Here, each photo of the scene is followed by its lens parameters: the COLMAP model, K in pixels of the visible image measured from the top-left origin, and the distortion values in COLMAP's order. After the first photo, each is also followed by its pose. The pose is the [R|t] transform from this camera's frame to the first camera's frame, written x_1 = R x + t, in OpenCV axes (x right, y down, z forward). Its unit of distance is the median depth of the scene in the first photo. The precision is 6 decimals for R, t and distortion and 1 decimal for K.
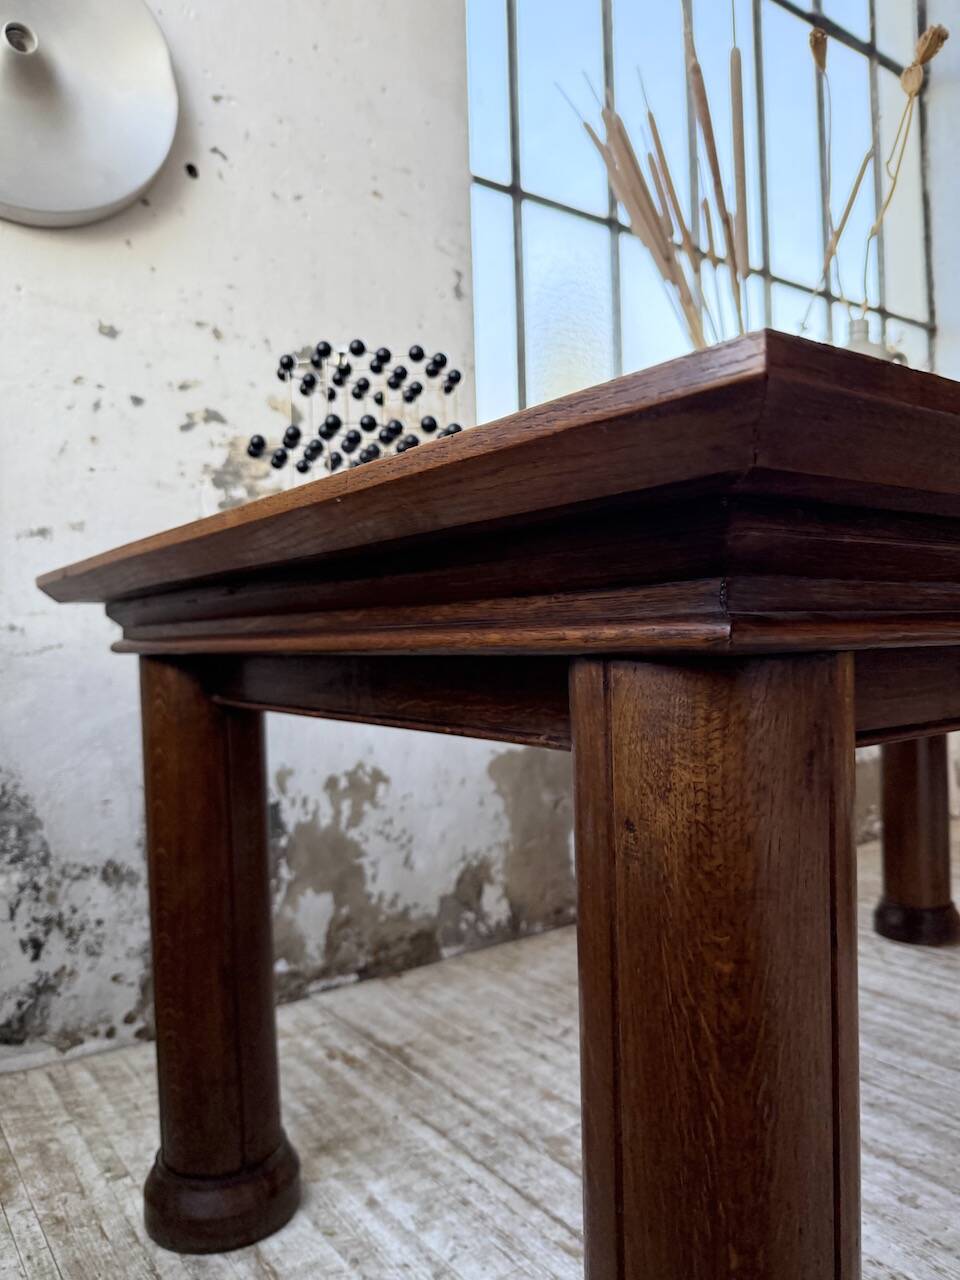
lens RADIAL K [[918.2, 0, 483.4], [0, 918.2, 637.4], [0, 0, 1]] dist [0.043312, -0.089740]
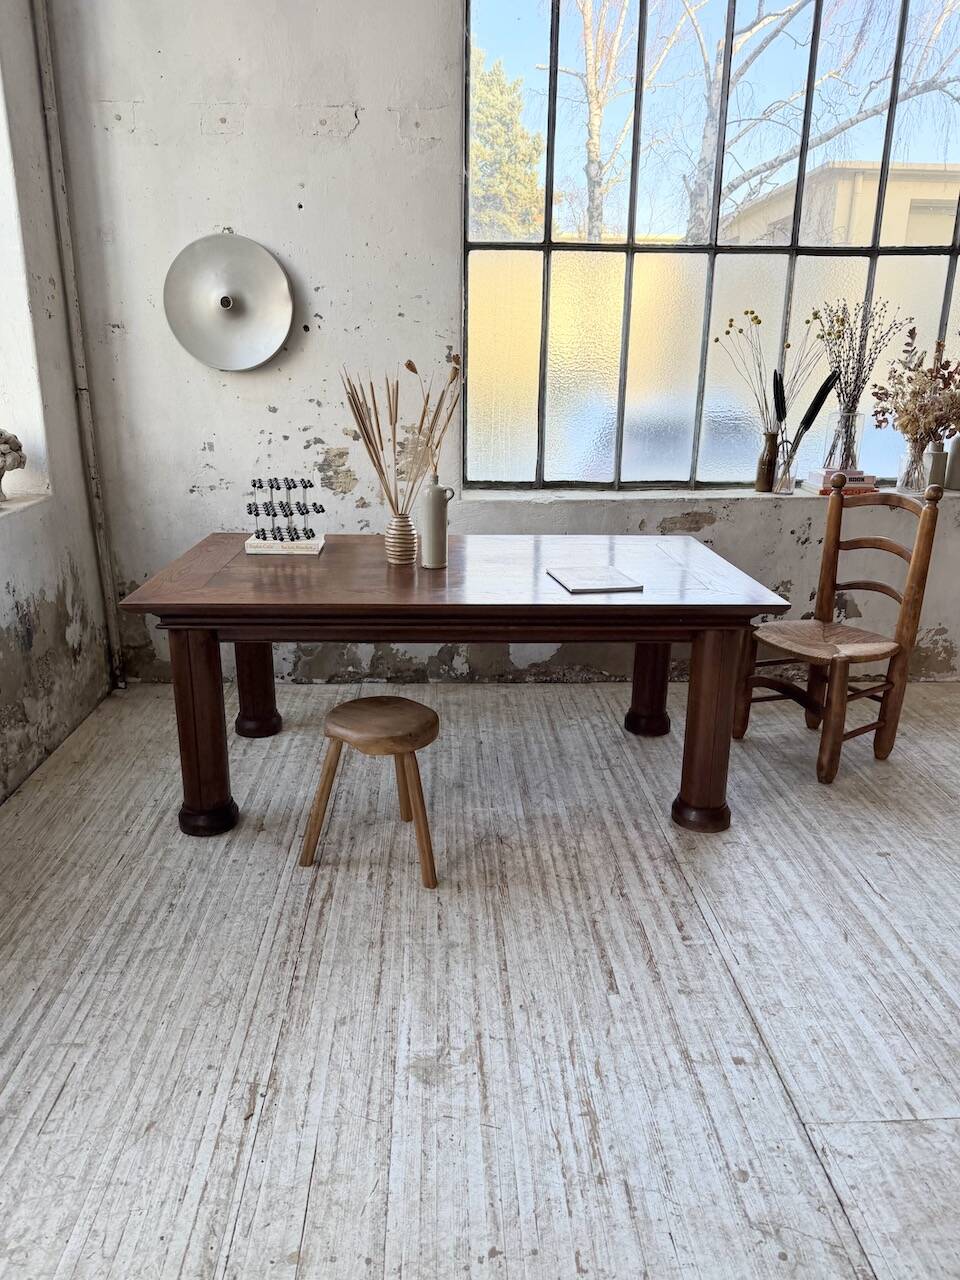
lens RADIAL K [[894.7, 0, 476.8], [0, 894.7, 649.2], [0, 0, 1]] dist [0.180112, -0.388720]
pose [[0.830768, 0.203435, -0.518111, 1.339302], [-0.034140, 0.947689, 0.317365, -0.482313], [0.555571, -0.245969, 0.794255, -0.728456]]
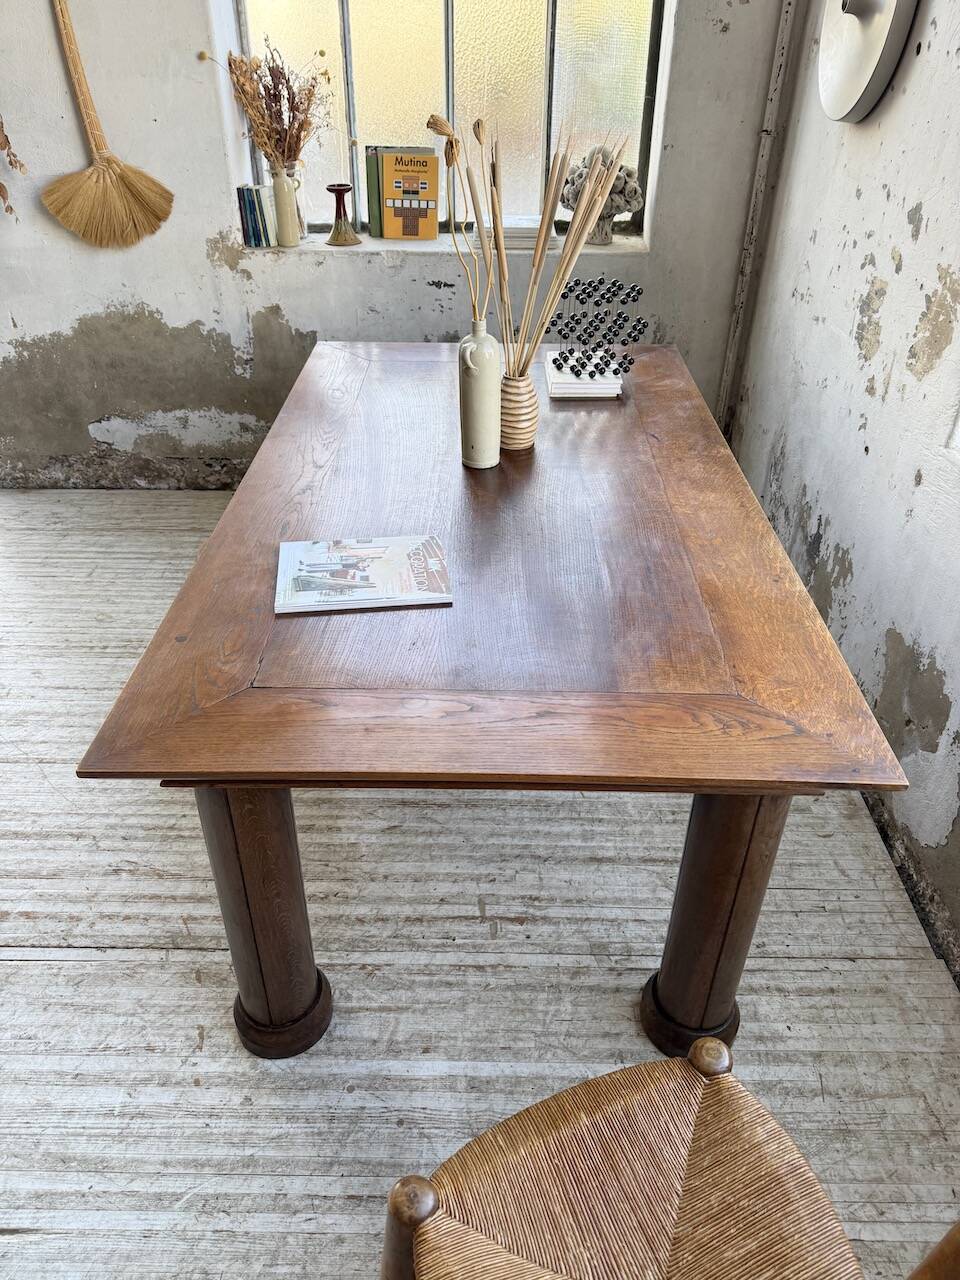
lens RADIAL K [[908.9, 0, 485.7], [0, 908.9, 633.7], [0, 0, 1]] dist [0.005848, -0.011286]
pose [[-0.595018, 0.471213, -0.651085, 1.187252], [0.007531, 0.813330, 0.581753, -0.578466], [0.803677, 0.341251, -0.487495, 1.390163]]
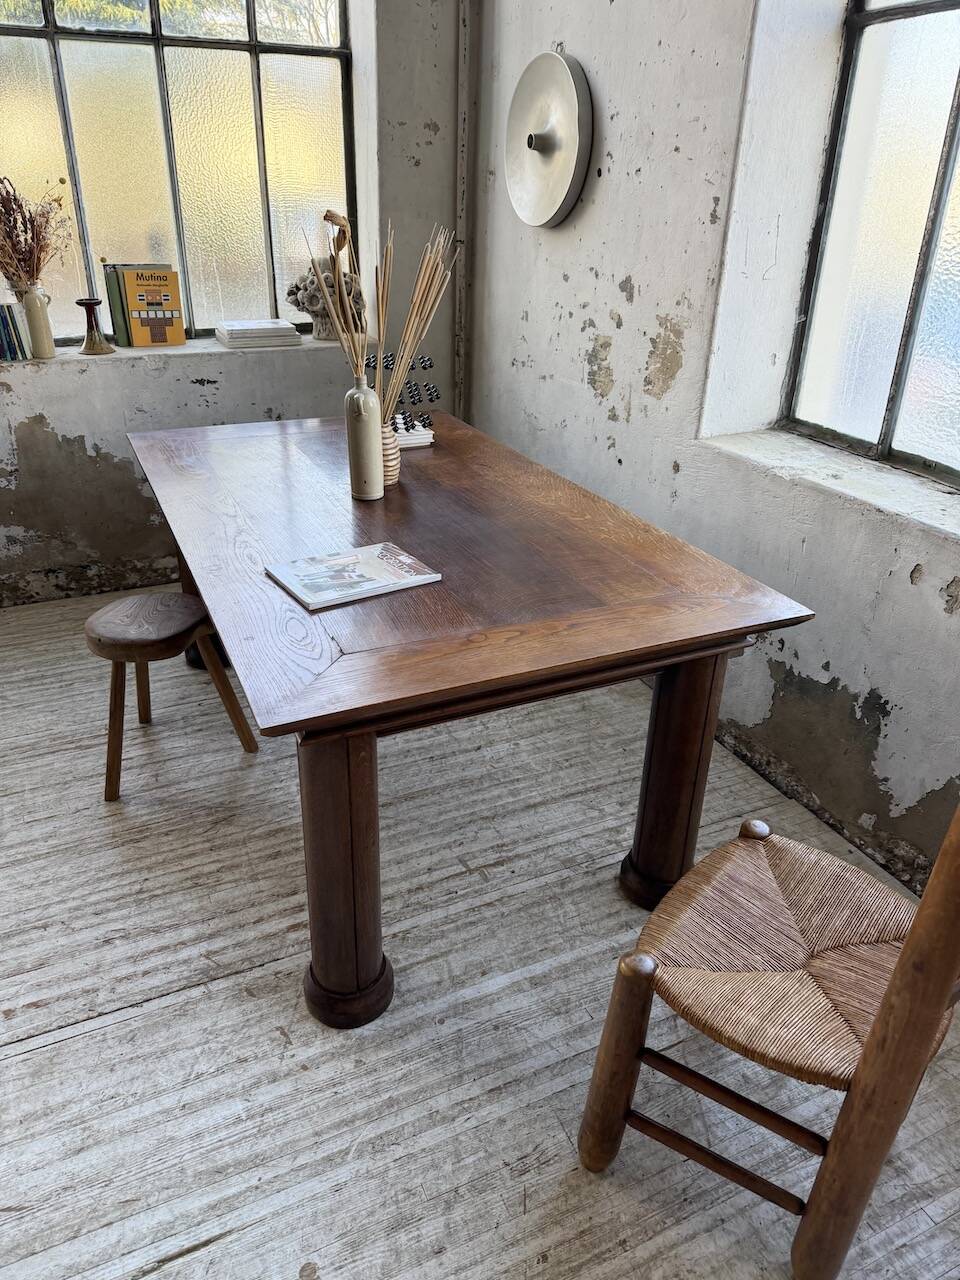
lens RADIAL K [[898.8, 0, 475.0], [0, 898.8, 636.4], [0, 0, 1]] dist [0.036031, -0.053131]
pose [[-0.193941, 0.462163, -0.865328, 1.585518], [-0.013807, 0.880702, 0.473469, -0.537149], [0.980916, 0.103773, -0.164423, 1.136073]]
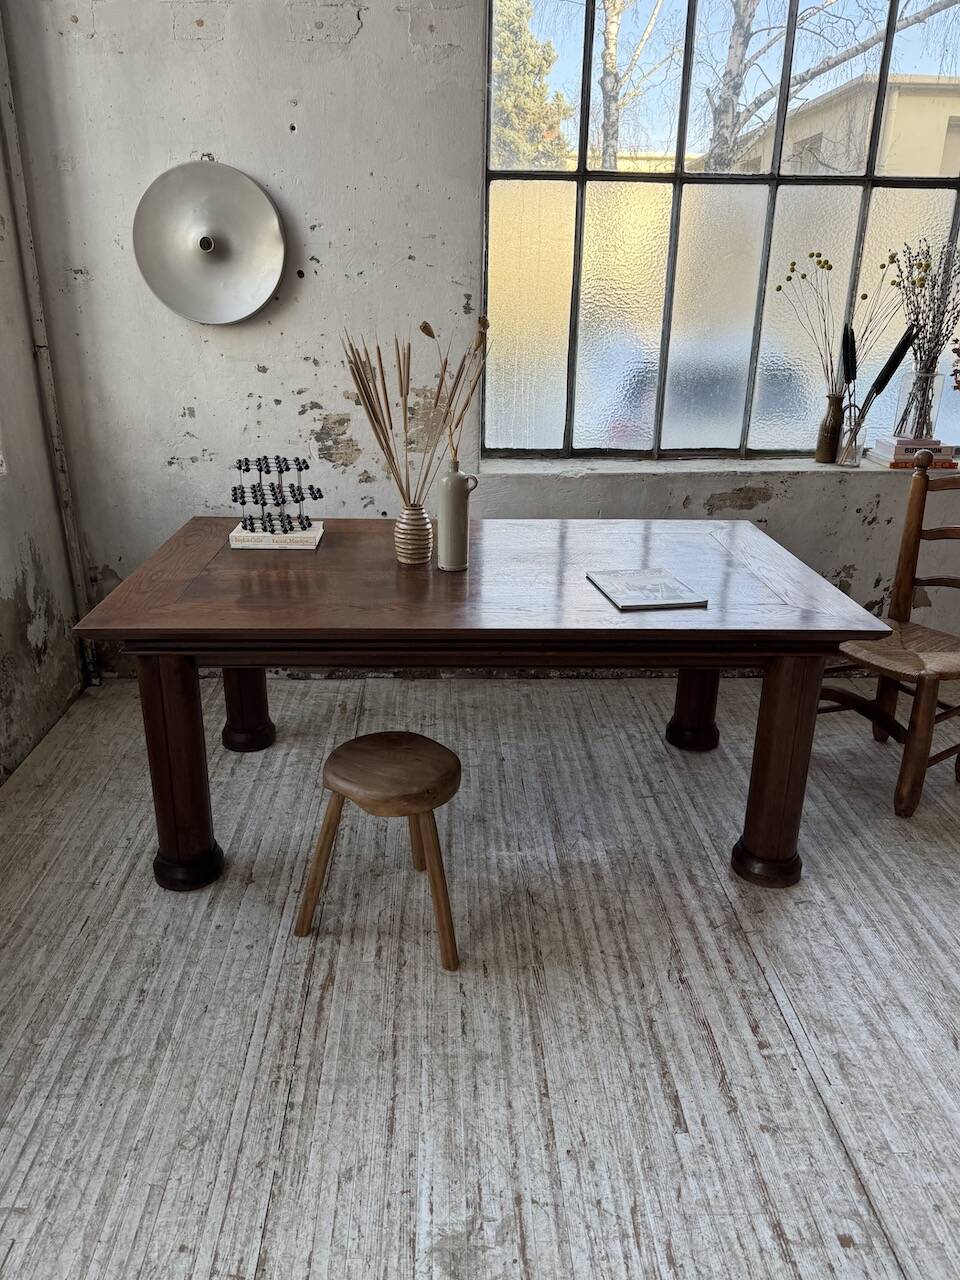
lens RADIAL K [[918.5, 0, 473.5], [0, 918.5, 635.0], [0, 0, 1]] dist [0.027027, -0.035661]
pose [[0.827120, 0.235616, -0.510252, 1.140498], [-0.036229, 0.928345, 0.369949, -0.530266], [0.560856, -0.287507, 0.776390, -0.509618]]
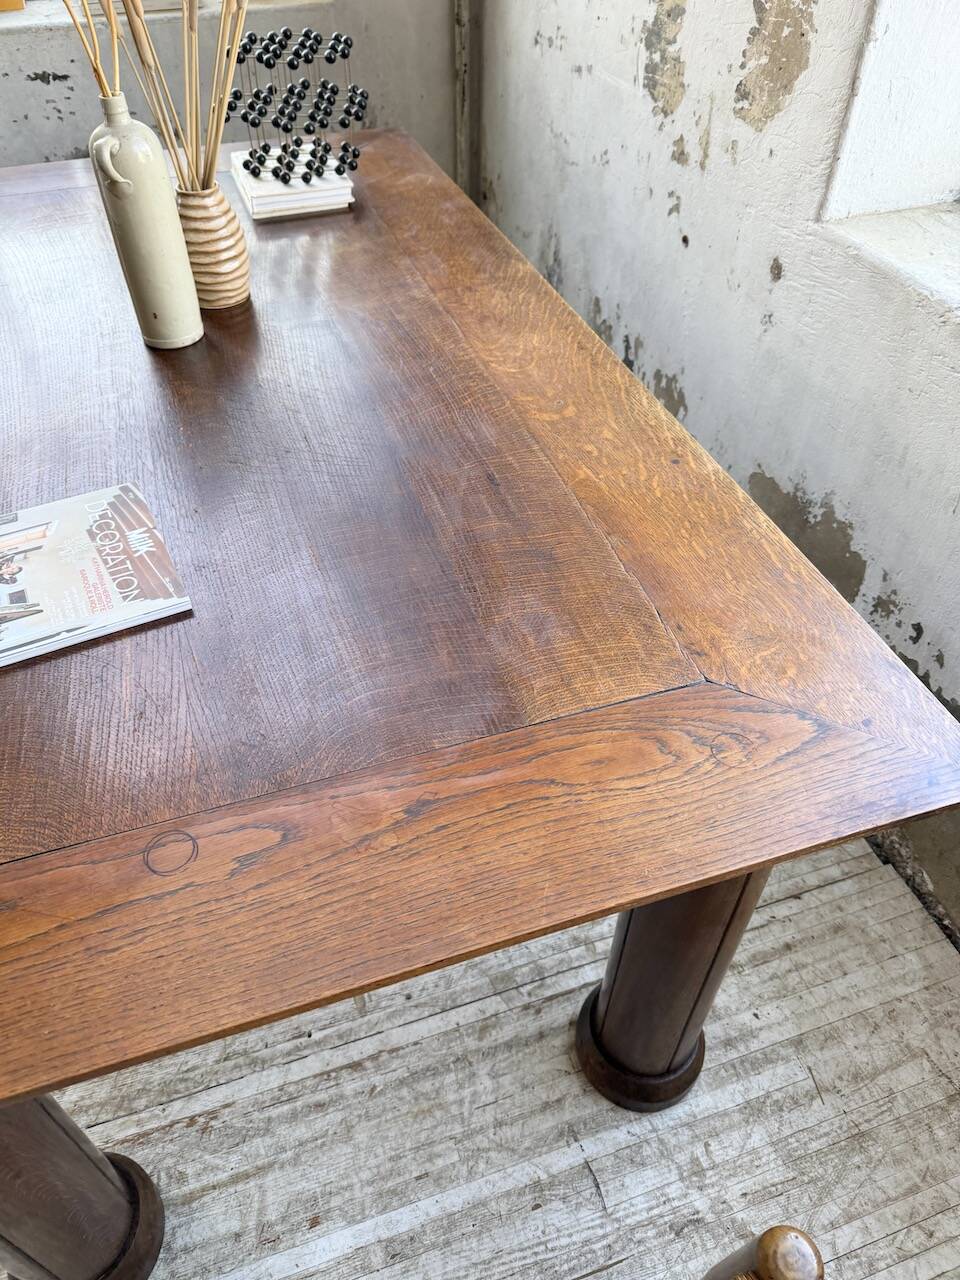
lens RADIAL K [[915.3, 0, 474.6], [0, 915.3, 642.7], [0, 0, 1]] dist [0.003996, -0.015046]
pose [[-0.298478, 0.687200, -0.662320, 0.911503], [0.009198, 0.695991, 0.717991, -0.439275], [0.954372, 0.208212, -0.214059, 1.180050]]
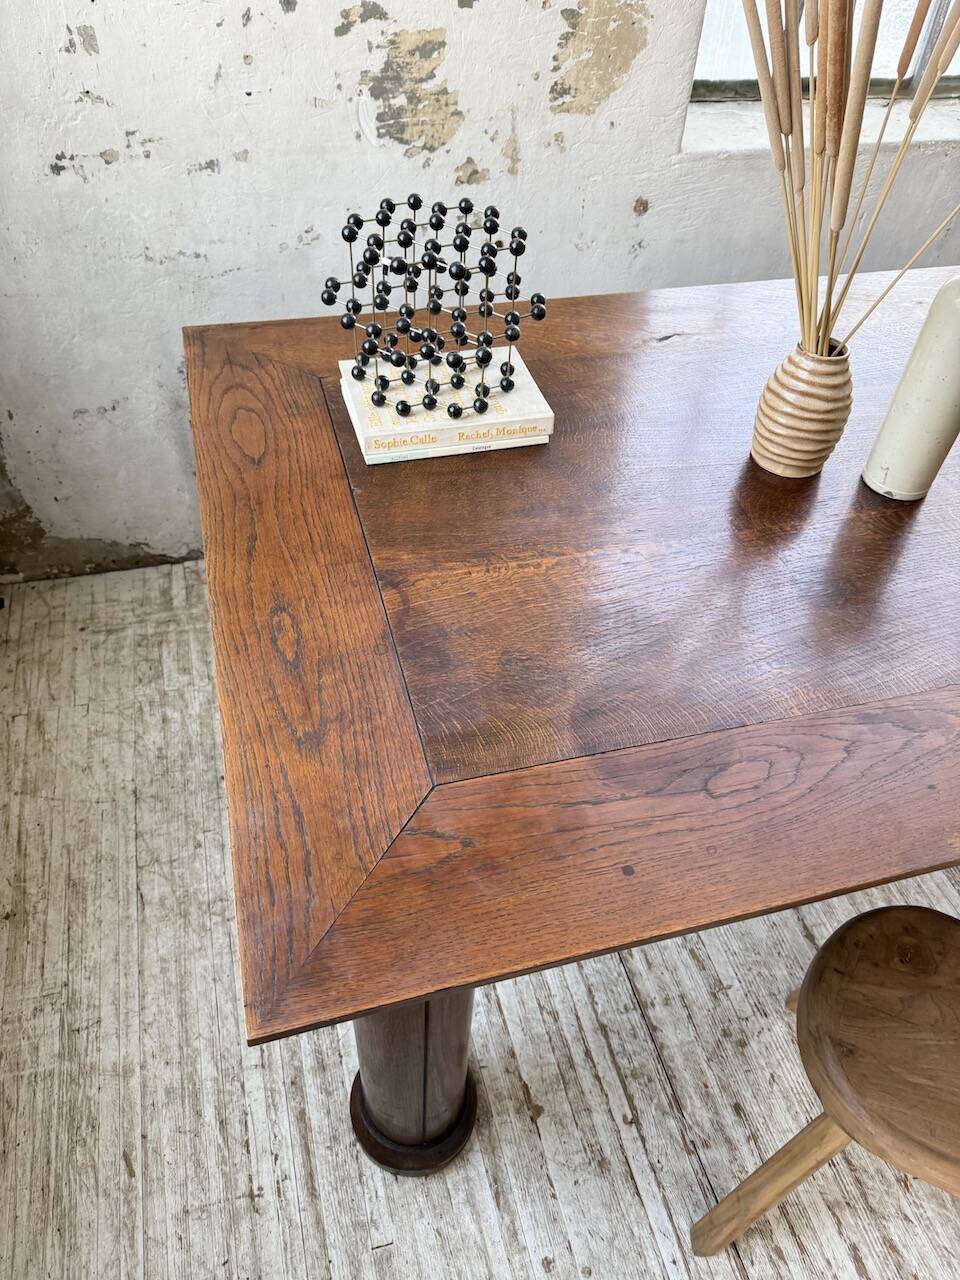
lens RADIAL K [[910.5, 0, 483.8], [0, 910.5, 631.8], [0, 0, 1]] dist [-0.010954, 0.000881]
pose [[0.933449, 0.300633, -0.195687, 0.164623], [-0.073248, 0.693781, 0.716451, -0.461851], [0.351153, -0.654436, 0.669630, 0.051847]]
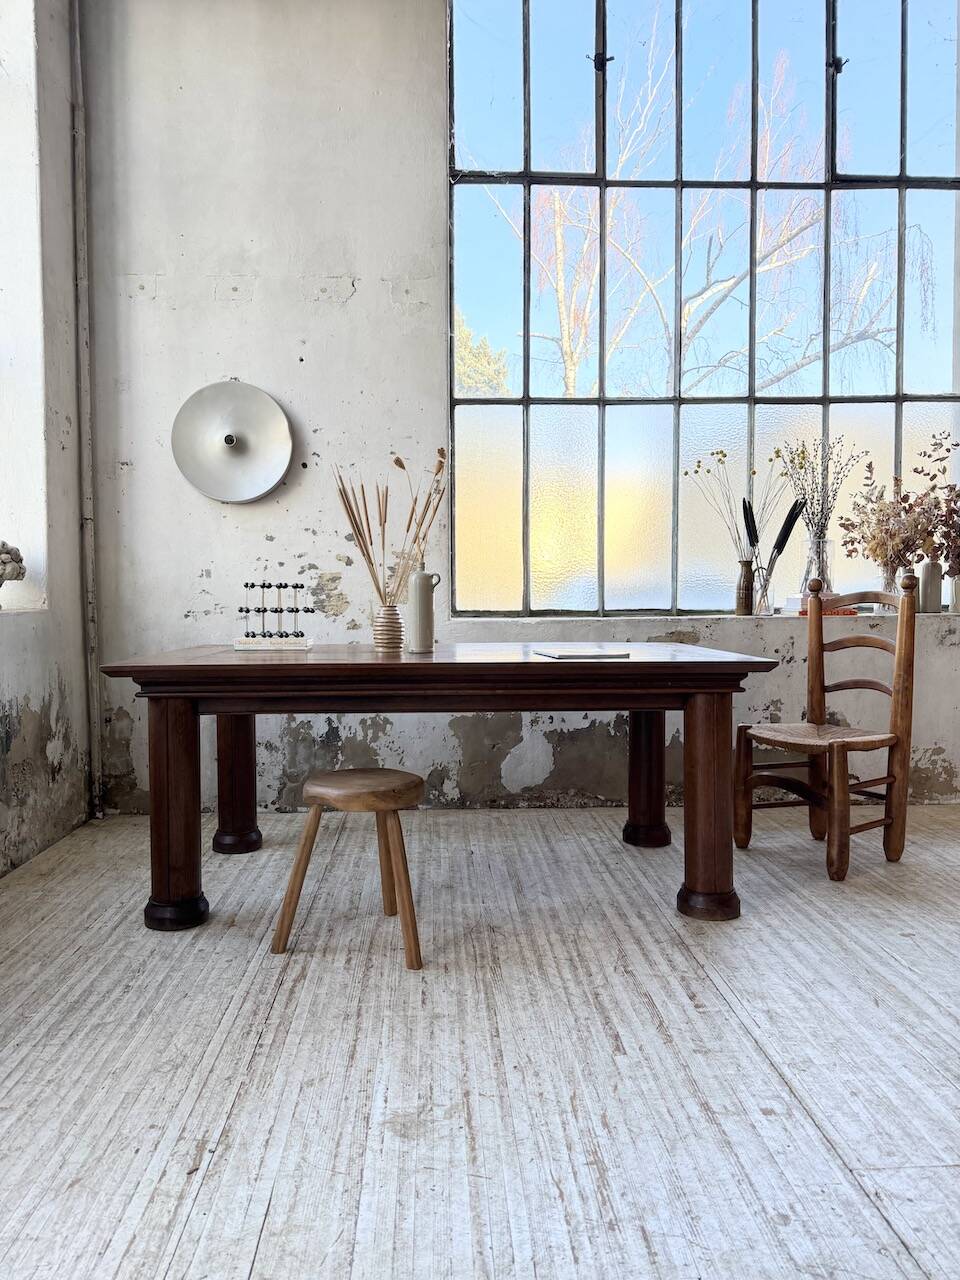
lens RADIAL K [[886.1, 0, 476.3], [0, 886.1, 640.8], [0, 0, 1]] dist [0.141662, -0.281844]
pose [[0.834602, 0.050222, -0.548559, 1.370113], [-0.019410, 0.997898, 0.061830, -0.198291], [0.550511, -0.040956, 0.833823, -0.728301]]
